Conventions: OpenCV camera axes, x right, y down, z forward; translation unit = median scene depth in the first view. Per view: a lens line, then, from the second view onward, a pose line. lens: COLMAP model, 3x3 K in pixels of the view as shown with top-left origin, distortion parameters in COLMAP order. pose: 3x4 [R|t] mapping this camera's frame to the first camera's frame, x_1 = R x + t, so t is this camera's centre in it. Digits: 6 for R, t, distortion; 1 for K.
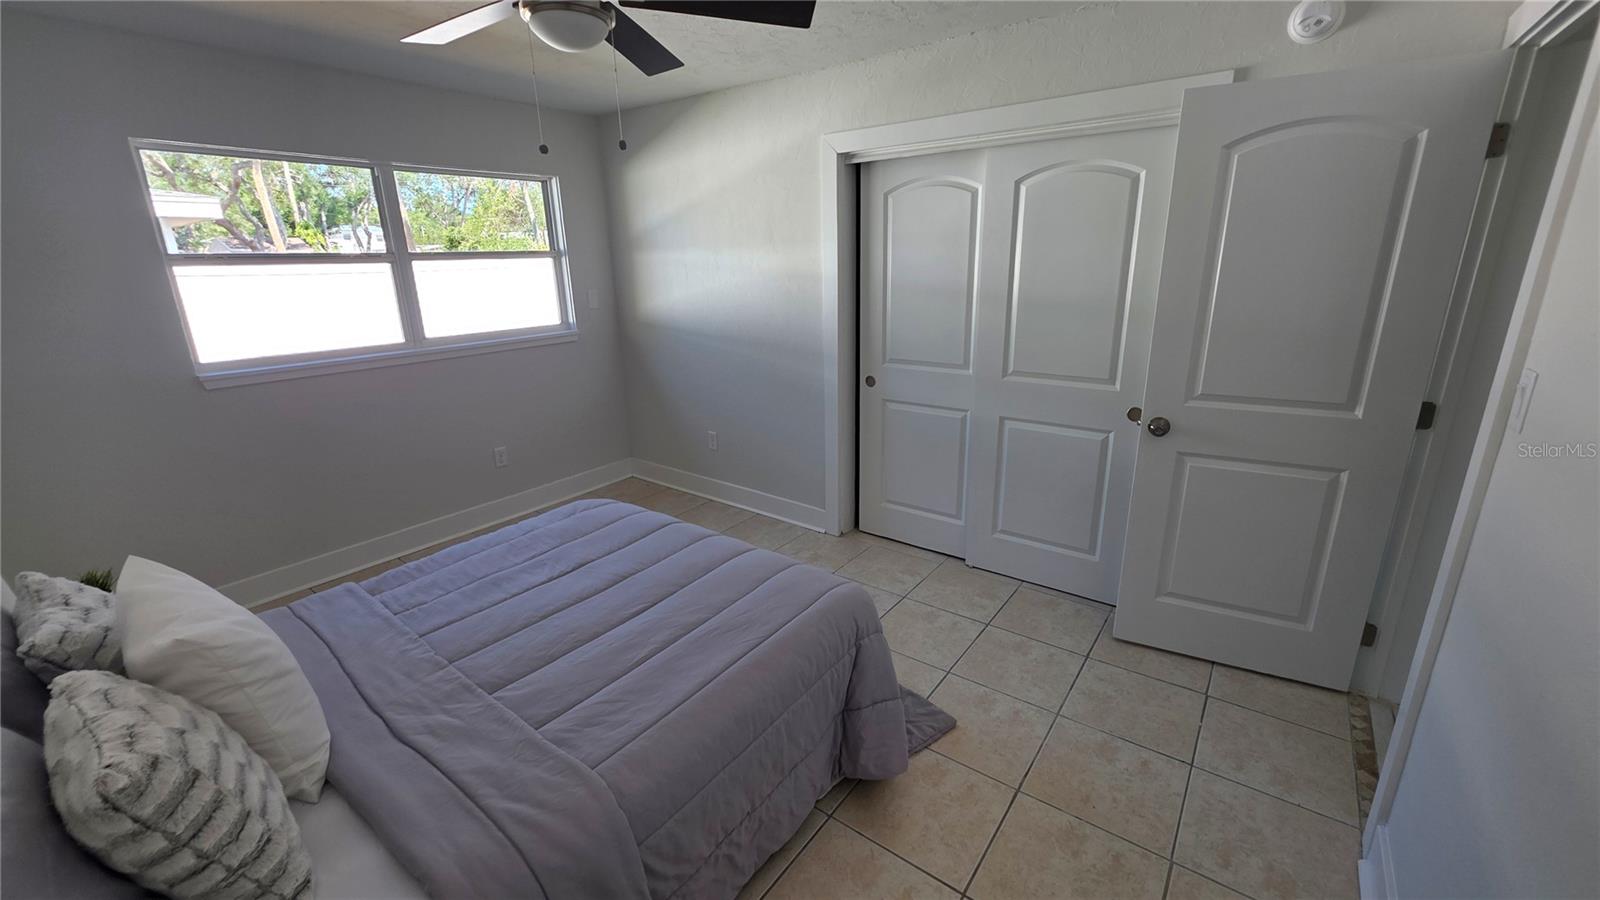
lens RADIAL K [[639.0, 0, 800.0], [0, 639.0, 453.2], [0, 0, 1]] dist [0.000338, 0.000790]
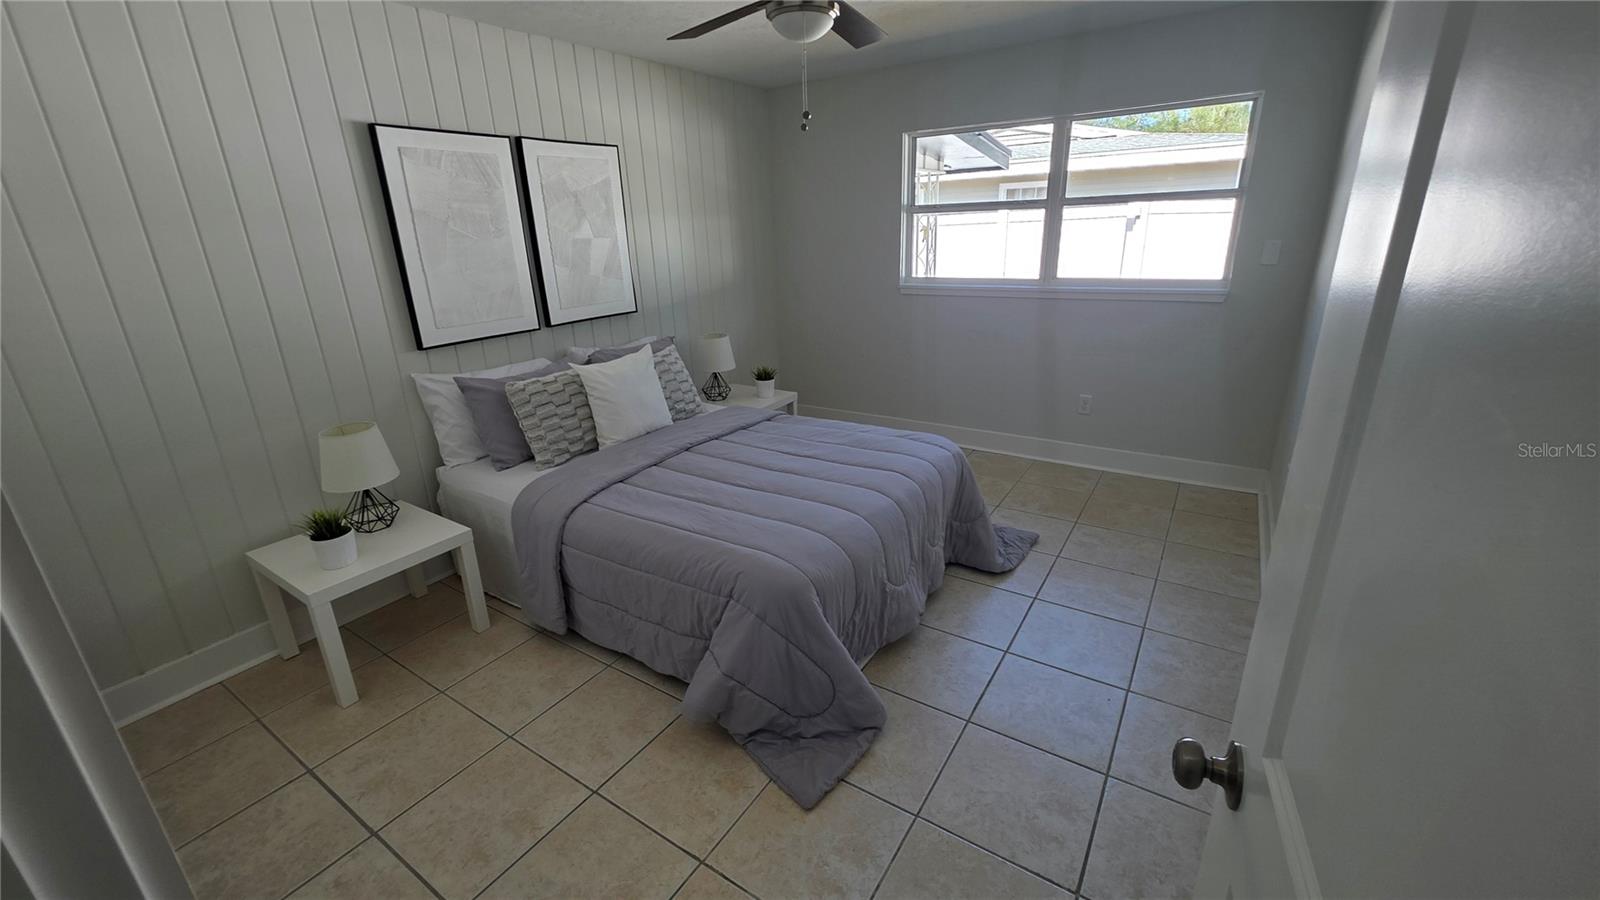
lens RADIAL K [[639.0, 0, 801.2], [0, 639.0, 445.3], [0, 0, 1]] dist [0.000338, 0.000790]
pose [[0.060714, 0.341876, -0.937782, 0.787987], [-0.257239, 0.913138, 0.316238, -0.229068], [0.964439, 0.222034, 0.143384, 0.729640]]
